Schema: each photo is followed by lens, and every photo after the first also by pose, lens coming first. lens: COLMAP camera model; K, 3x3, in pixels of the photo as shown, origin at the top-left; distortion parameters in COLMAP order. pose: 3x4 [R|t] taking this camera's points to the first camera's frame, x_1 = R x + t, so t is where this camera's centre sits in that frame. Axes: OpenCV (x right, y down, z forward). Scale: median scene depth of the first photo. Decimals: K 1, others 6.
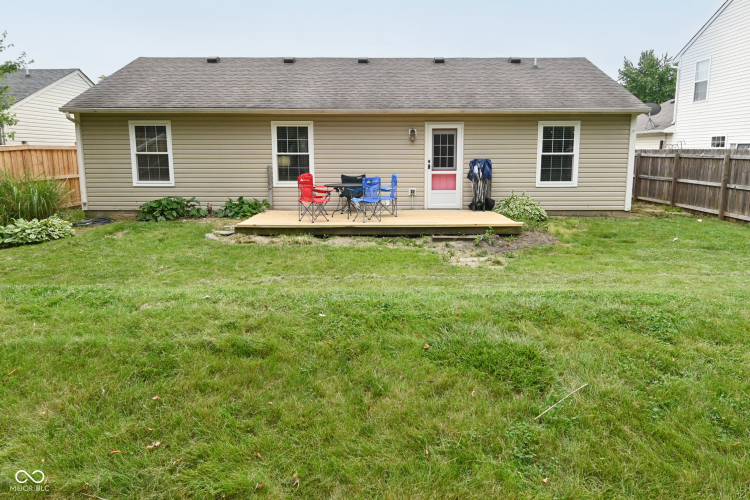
lens RADIAL K [[507.3, 0, 375.0], [0, 507.3, 250.0], [0, 0, 1]] dist [0.027171, -0.046737]
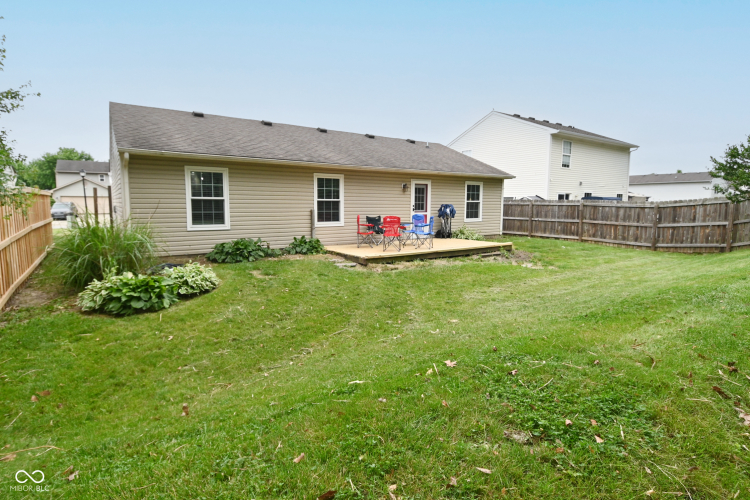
lens RADIAL K [[395.5, 0, 374.1], [0, 395.5, 245.2], [0, 0, 1]] dist [0.024981, -0.030468]
pose [[0.813993, -0.056716, 0.578100, -0.641481], [0.100154, 0.994021, -0.043500, -0.026831], [-0.572176, 0.093308, 0.814806, 0.162123]]
